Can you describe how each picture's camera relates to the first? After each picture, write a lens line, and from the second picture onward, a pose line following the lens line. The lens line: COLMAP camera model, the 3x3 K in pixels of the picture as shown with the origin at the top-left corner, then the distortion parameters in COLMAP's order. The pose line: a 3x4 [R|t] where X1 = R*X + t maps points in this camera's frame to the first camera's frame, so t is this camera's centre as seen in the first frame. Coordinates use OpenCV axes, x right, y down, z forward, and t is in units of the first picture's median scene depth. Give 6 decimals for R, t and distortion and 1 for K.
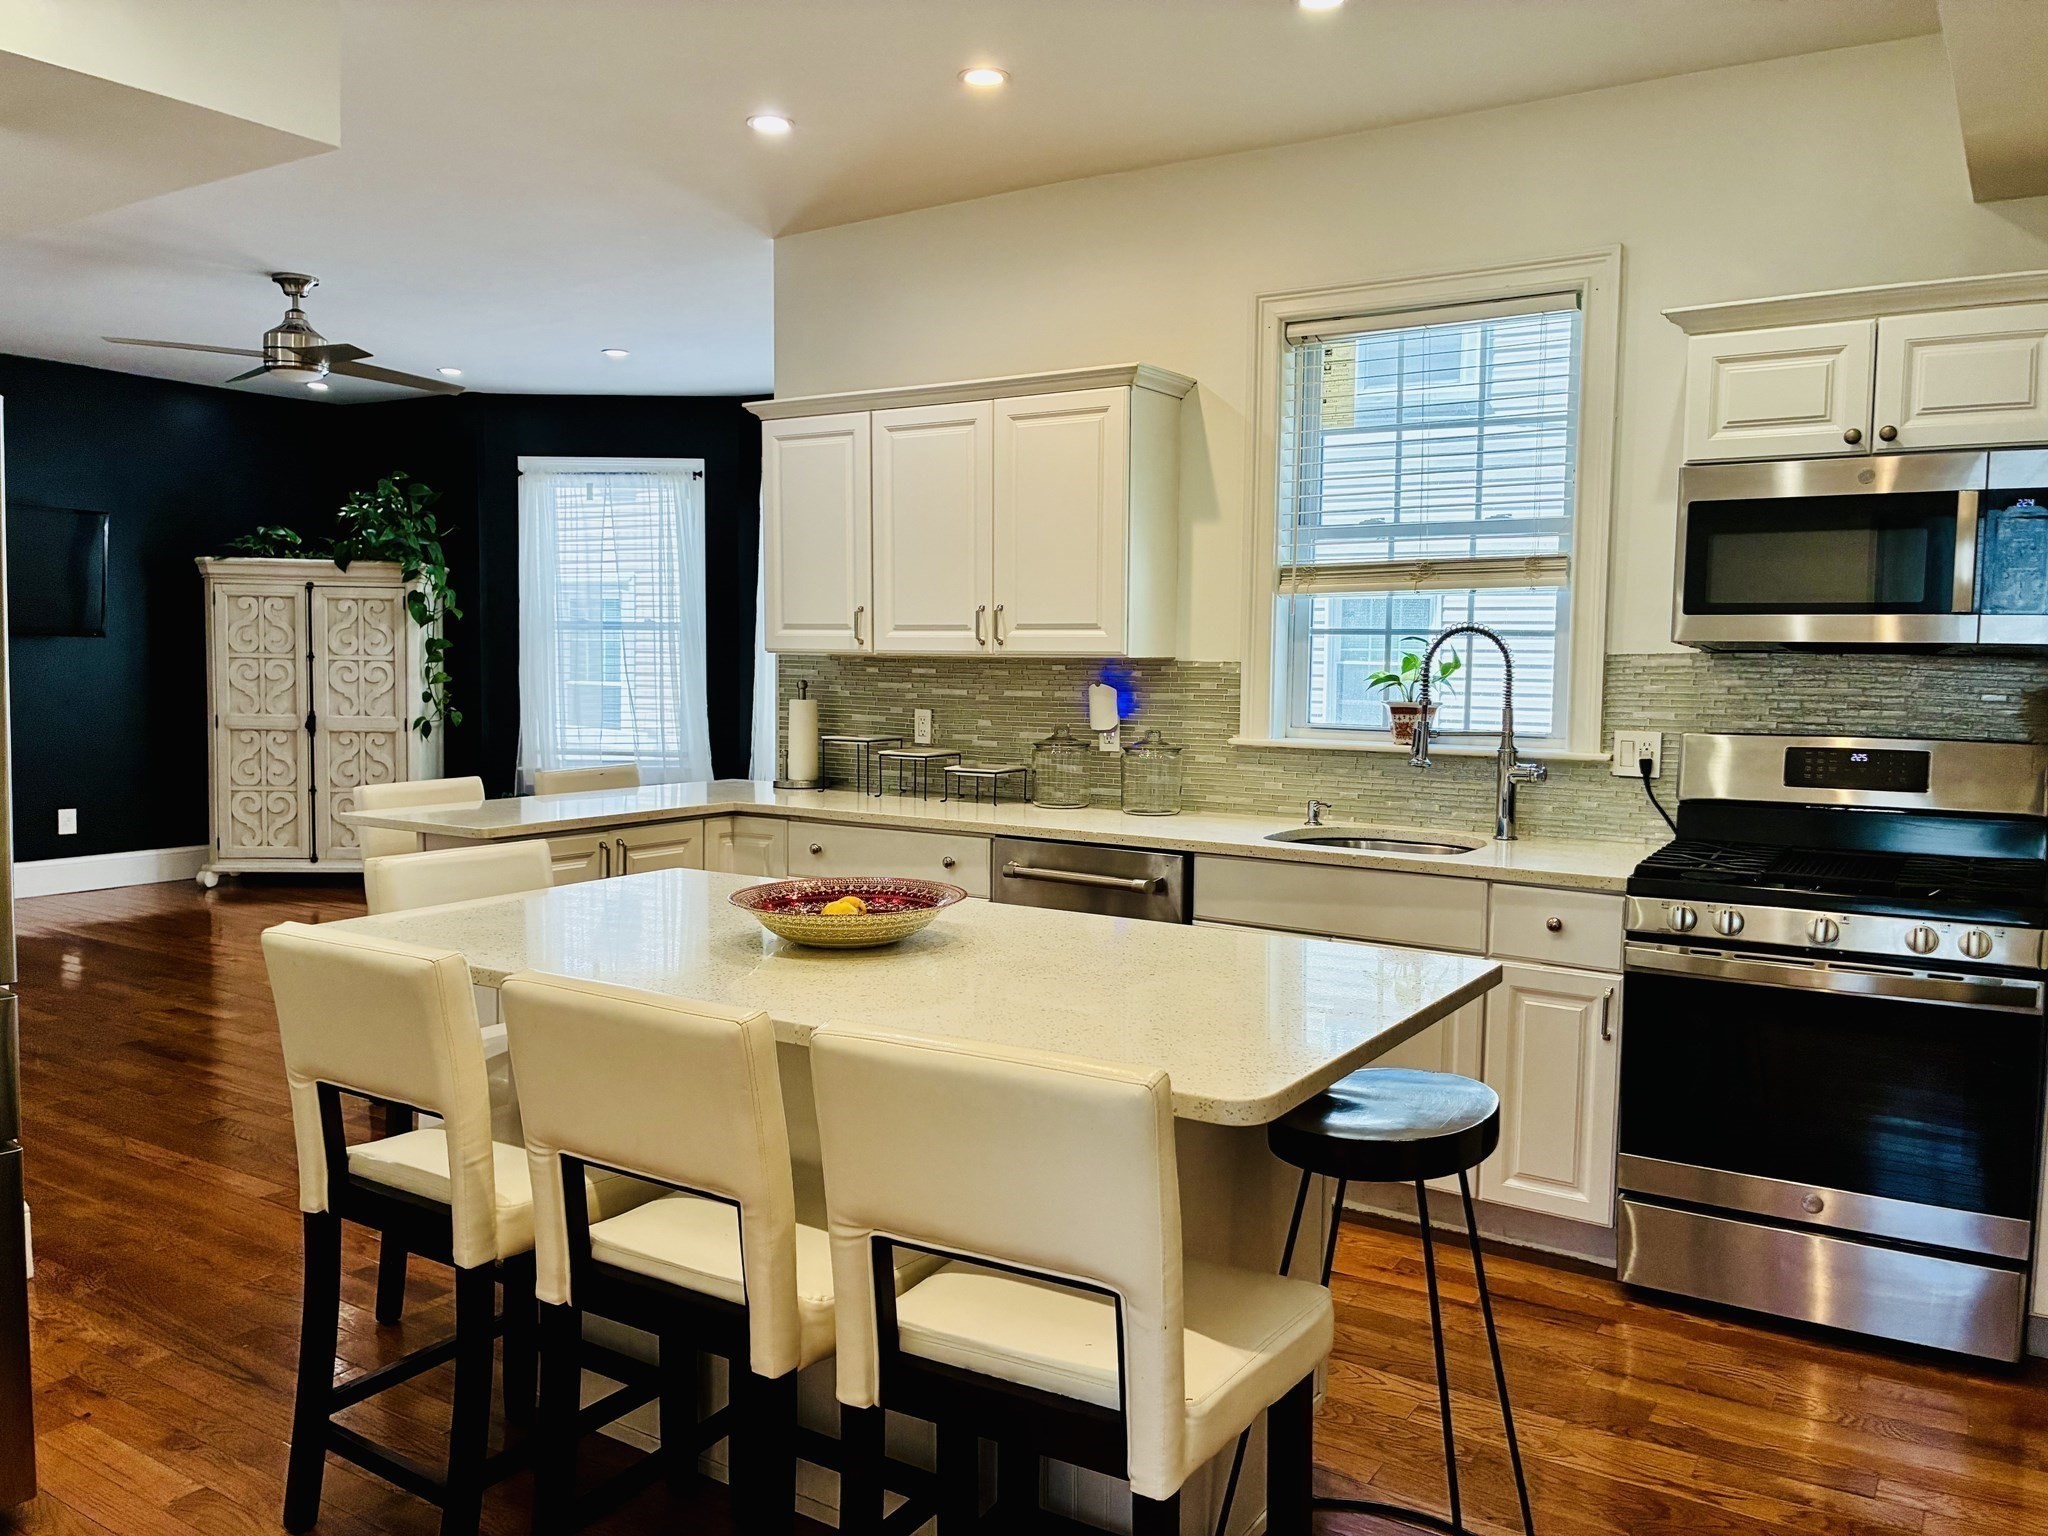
lens RADIAL K [[1580.5, 0, 1024.0], [0, 1580.5, 768.0], [0, 0, 1]] dist [0.034682, -0.001814]
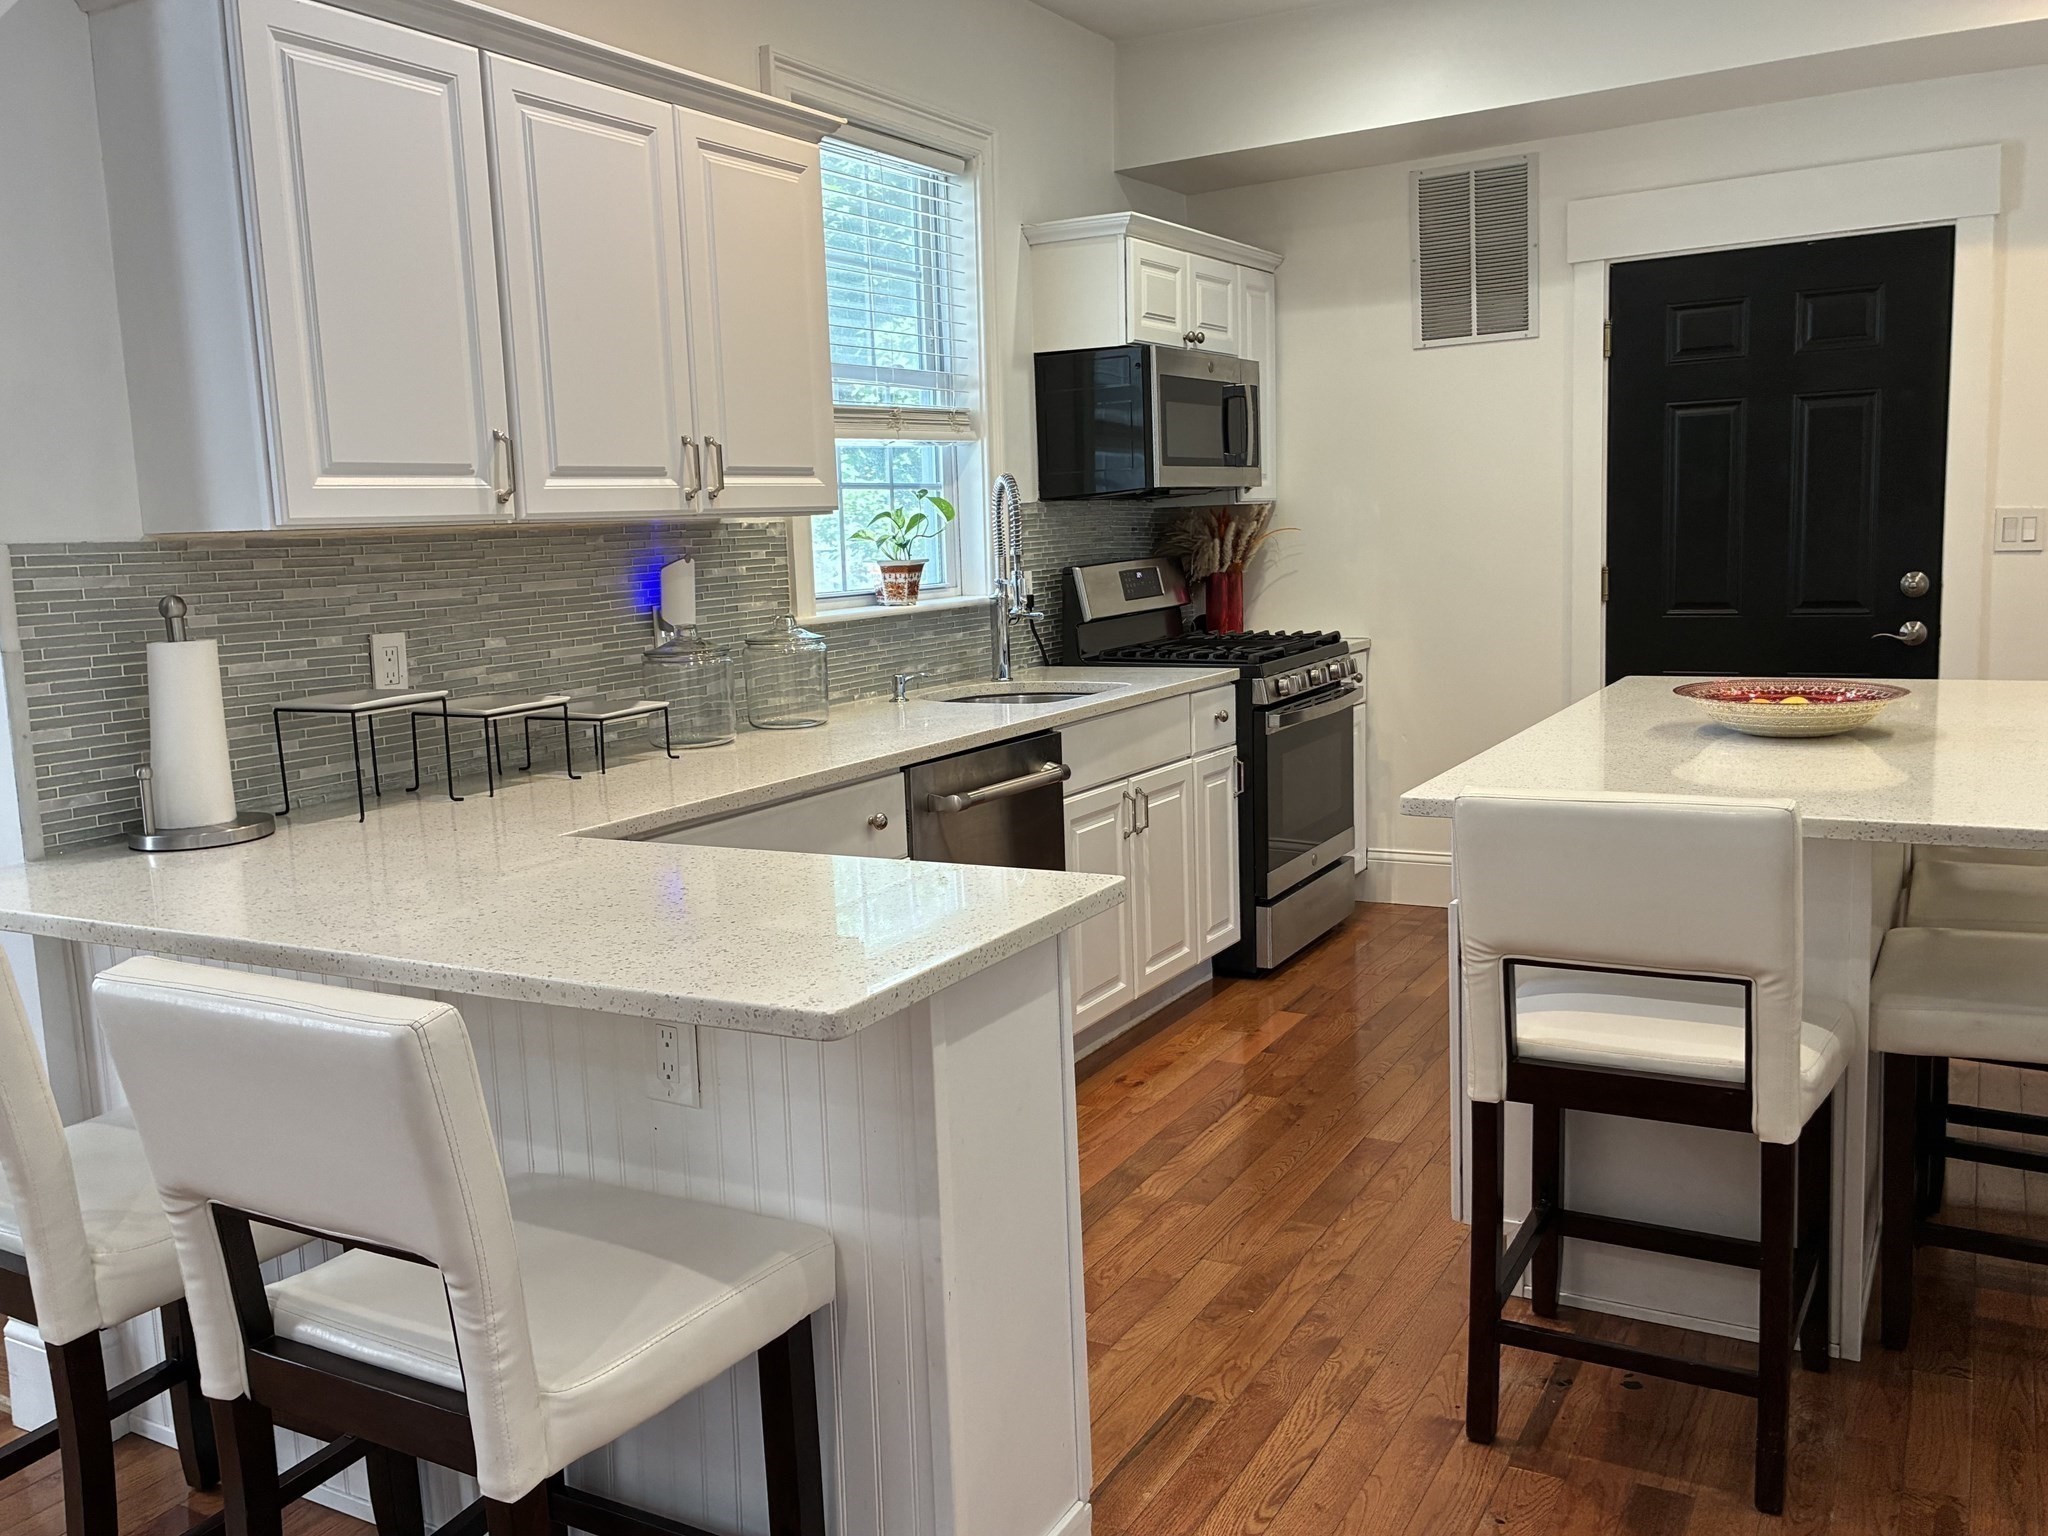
lens RADIAL K [[1677.6, 0, 1024.0], [0, 1677.6, 768.0], [0, 0, 1]] dist [0.008333, 0.001618]
pose [[-0.058186, -0.150720, 0.986863, -0.600283], [0.118629, 0.980489, 0.156741, -0.052459], [-0.991232, 0.126191, -0.039171, 0.766492]]
